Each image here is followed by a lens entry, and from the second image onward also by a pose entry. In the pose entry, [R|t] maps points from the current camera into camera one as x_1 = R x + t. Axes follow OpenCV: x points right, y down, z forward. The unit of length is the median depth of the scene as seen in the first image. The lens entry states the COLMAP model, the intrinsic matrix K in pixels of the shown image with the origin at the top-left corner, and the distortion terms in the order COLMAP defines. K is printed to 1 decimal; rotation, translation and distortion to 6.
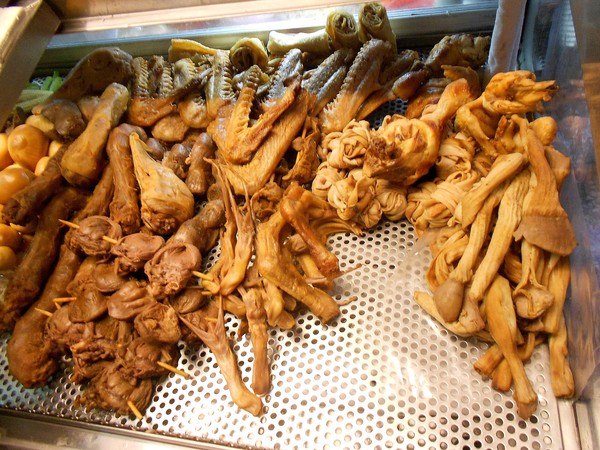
lens RADIAL K [[444.6, 0, 300.0], [0, 444.6, 225.0], [0, 0, 1]] dist [0.001136, -0.001746]
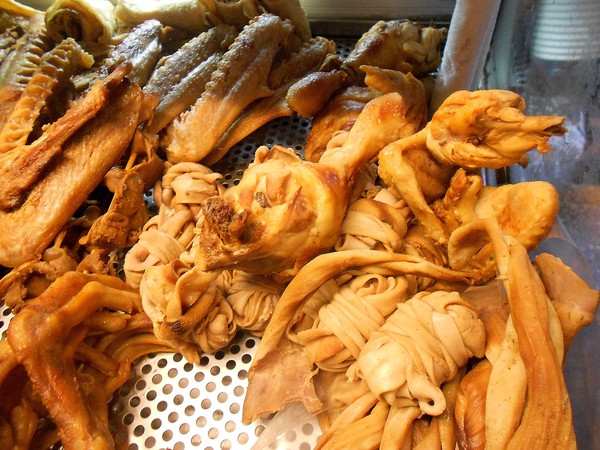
lens RADIAL K [[444.6, 0, 300.0], [0, 444.6, 225.0], [0, 0, 1]] dist [0.001136, -0.001746]
pose [[0.992602, 0.055382, 0.108044, 0.180322], [-0.056838, 0.998329, 0.010438, -0.148919], [-0.107286, -0.016502, 0.994091, 0.418039]]
